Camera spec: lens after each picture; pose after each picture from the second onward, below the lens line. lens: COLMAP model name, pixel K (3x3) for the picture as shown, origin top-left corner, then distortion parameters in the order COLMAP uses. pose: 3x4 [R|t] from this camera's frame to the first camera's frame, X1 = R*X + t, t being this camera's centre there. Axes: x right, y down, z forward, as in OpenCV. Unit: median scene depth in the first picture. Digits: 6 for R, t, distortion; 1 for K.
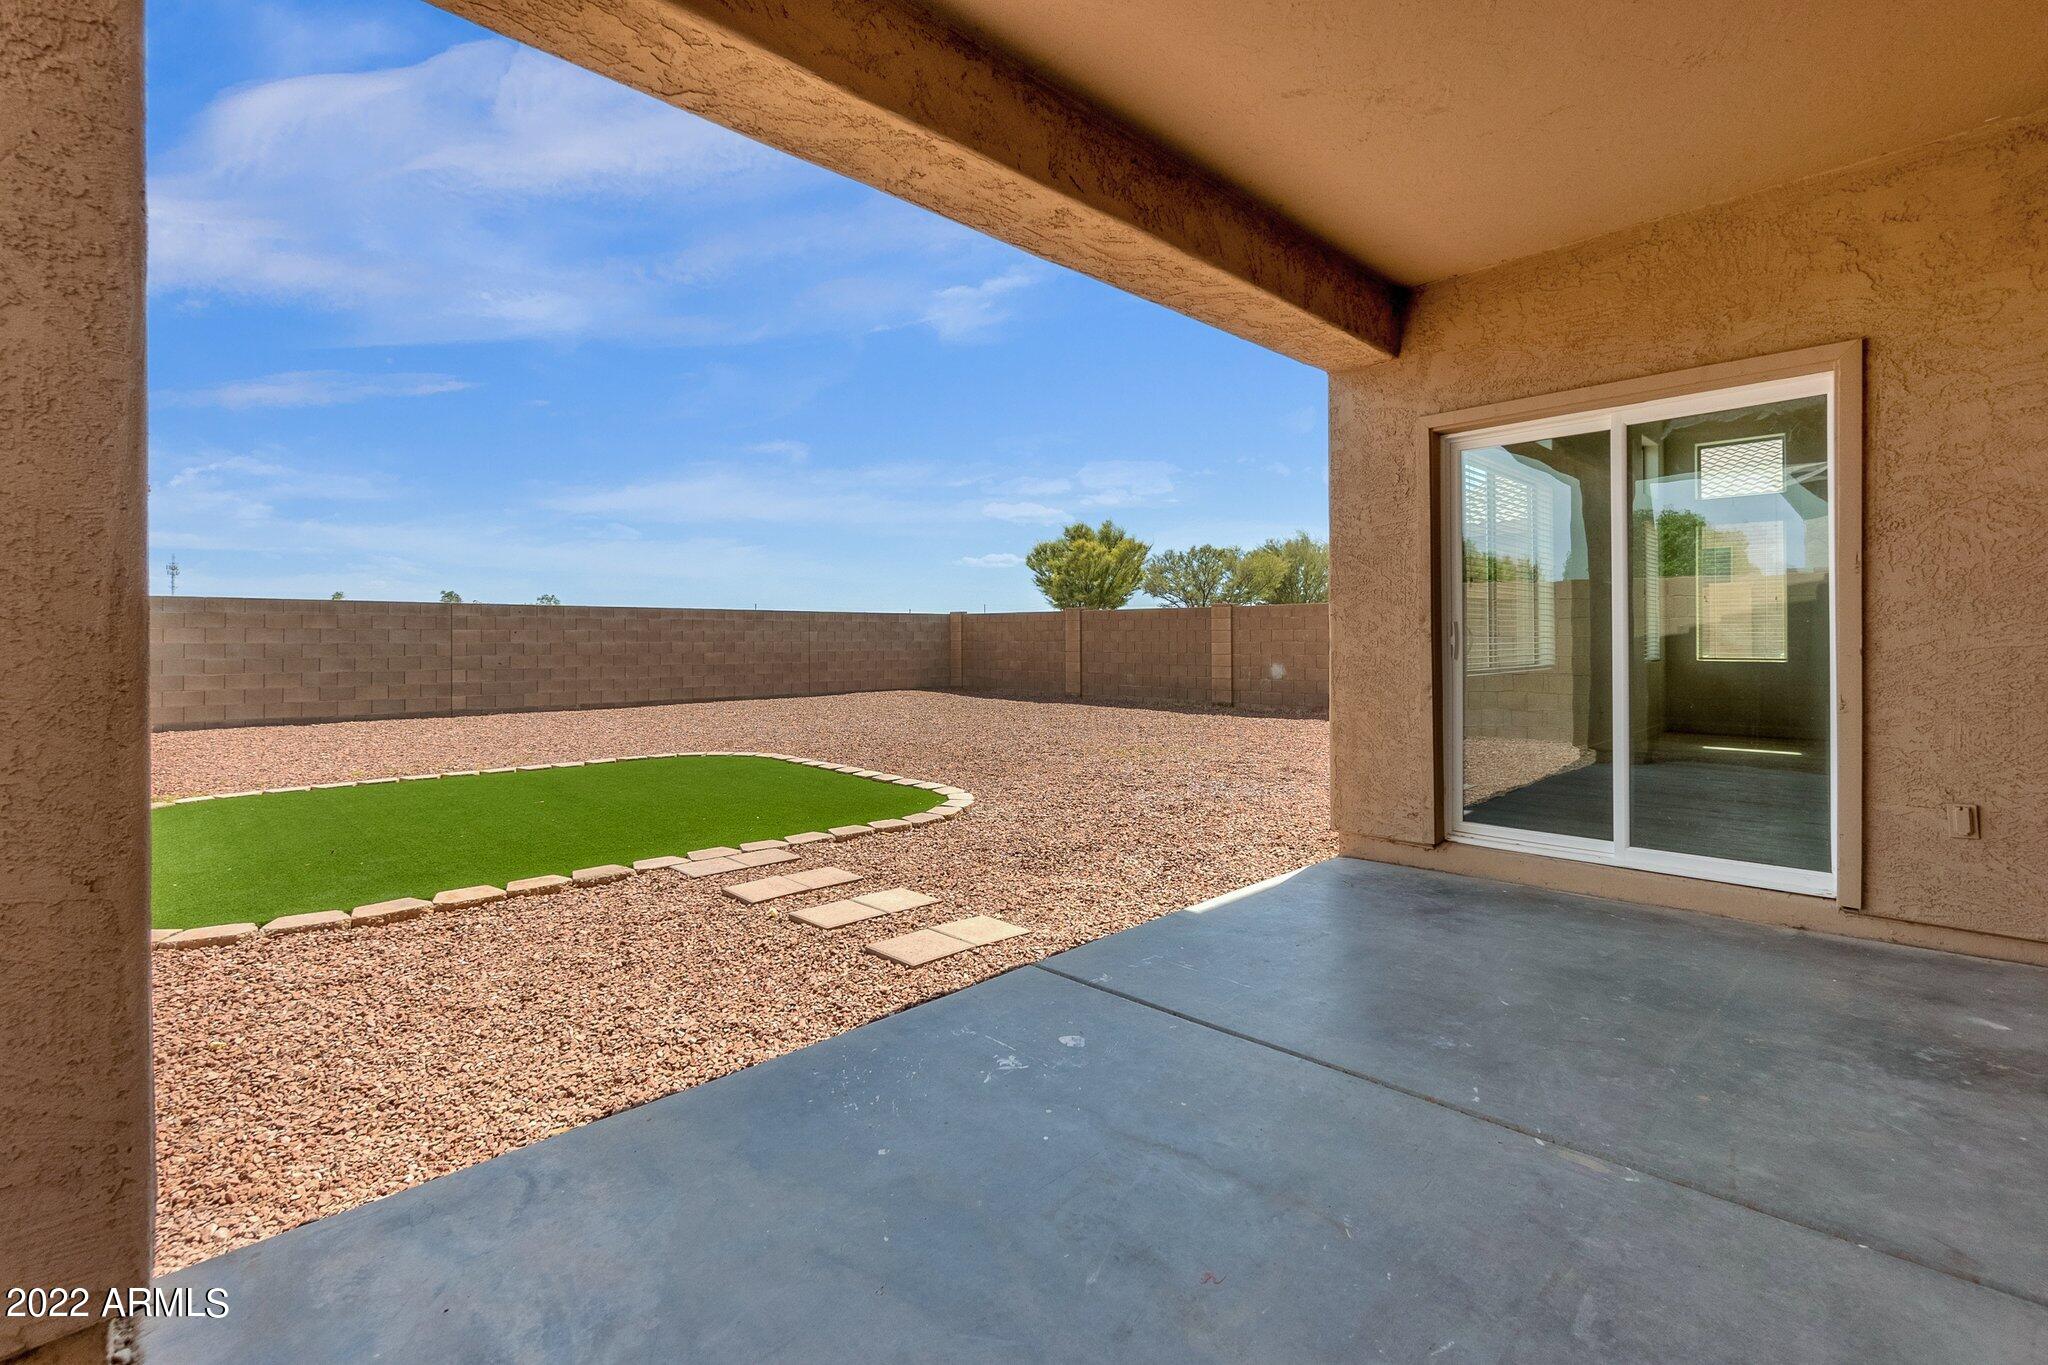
lens RADIAL K [[910.2, 0, 1031.4], [0, 910.2, 664.9], [0, 0, 1]] dist [0.001241, -0.001456]
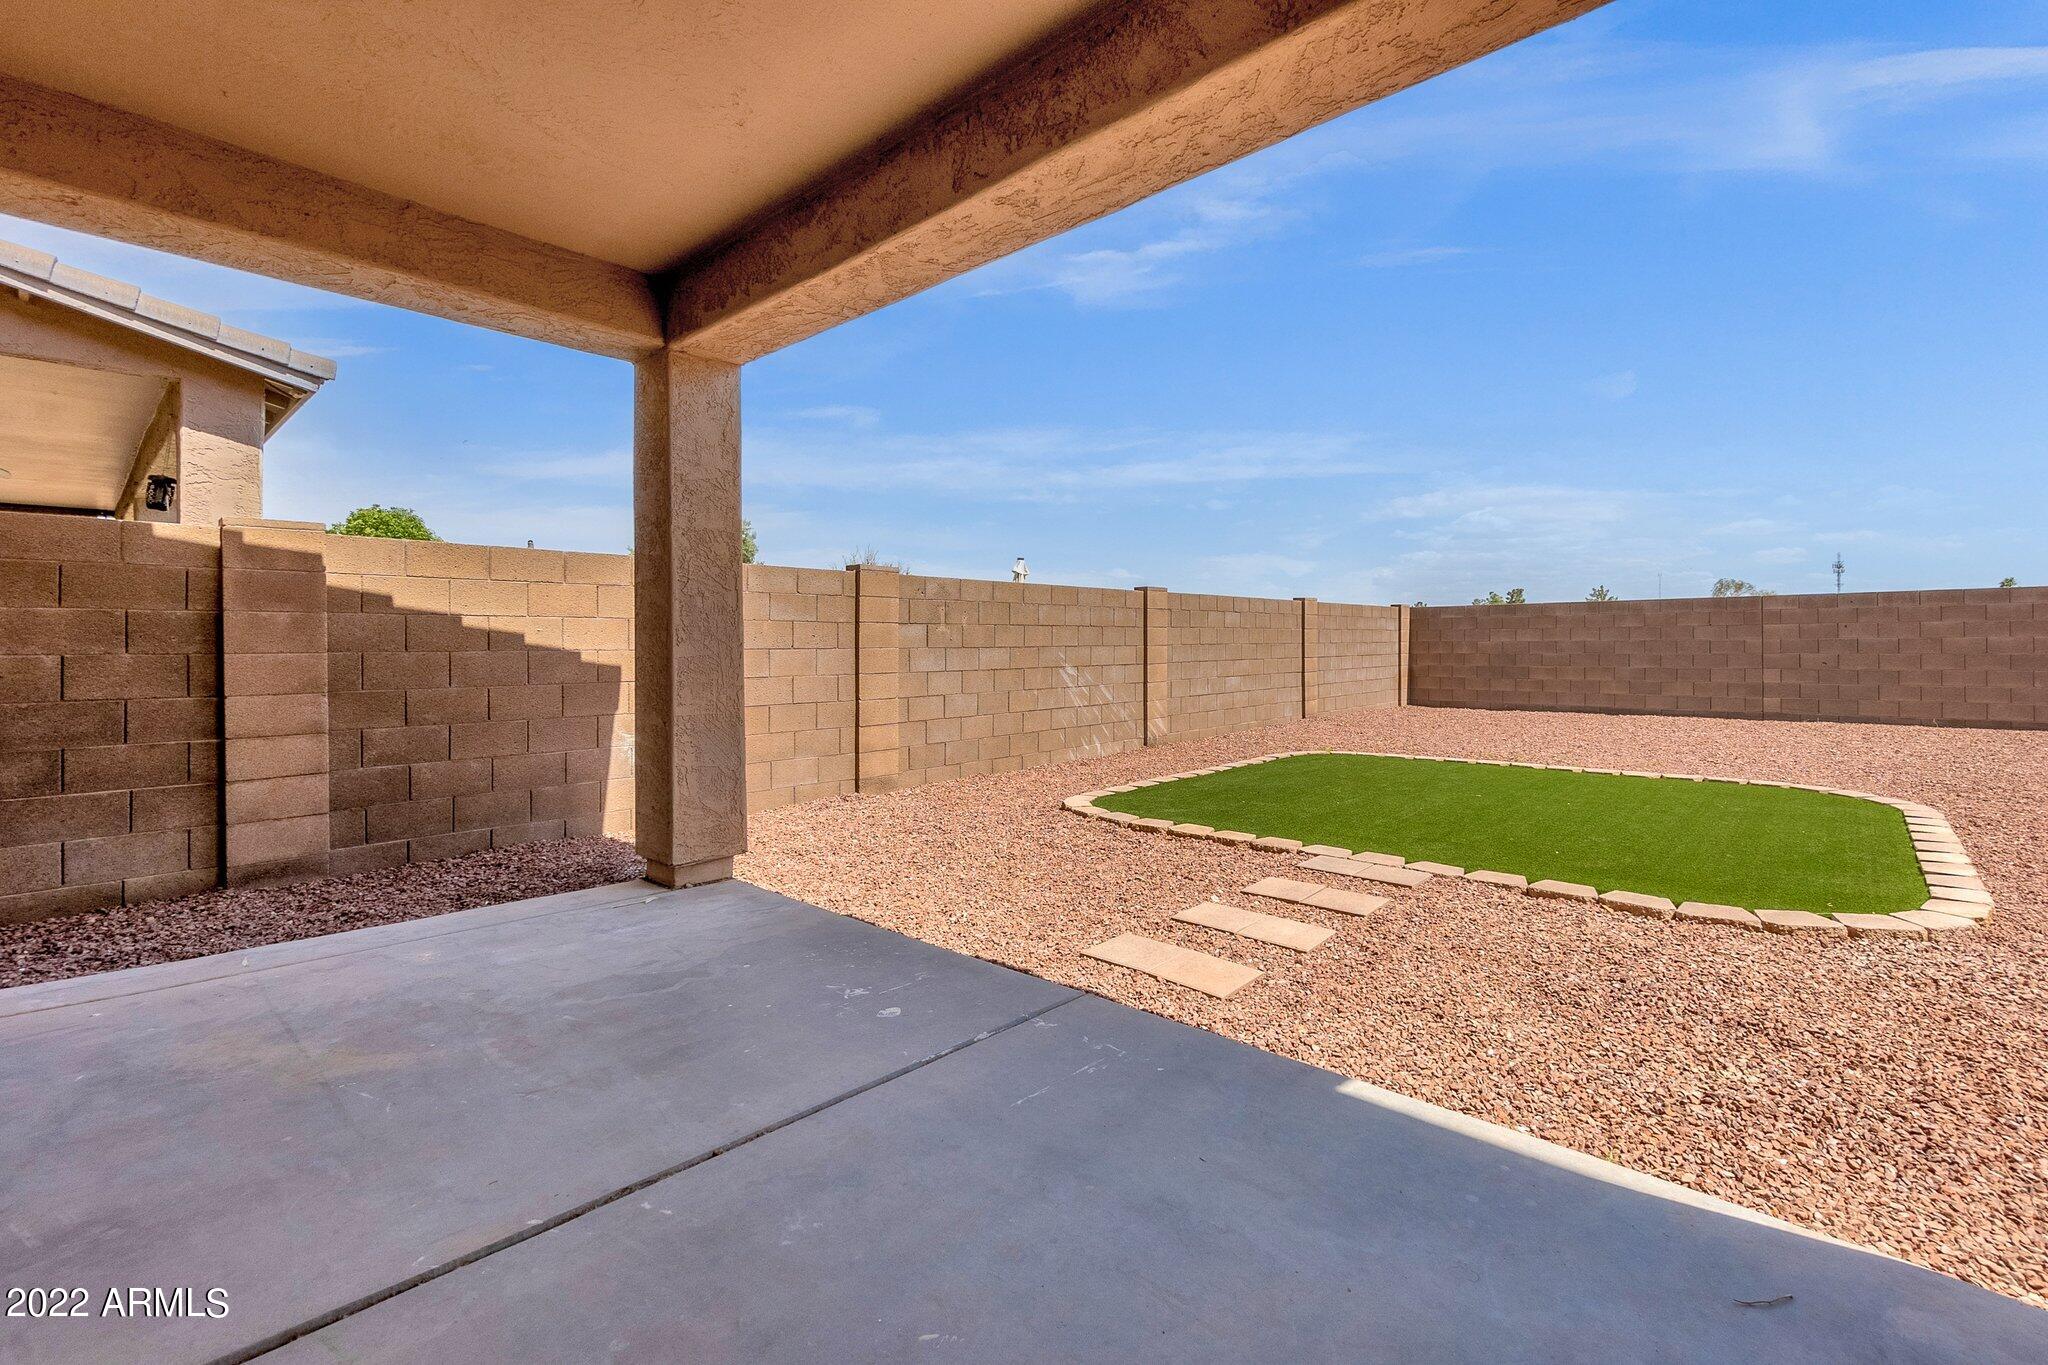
lens RADIAL K [[891.7, 0, 1028.9], [0, 891.7, 662.3], [0, 0, 1]] dist [-0.001579, -0.000315]
pose [[0.048580, 0.020860, -0.998601, 0.237790], [-0.017770, 0.999642, 0.020017, -0.006219], [0.998661, 0.016773, 0.048933, 0.237749]]
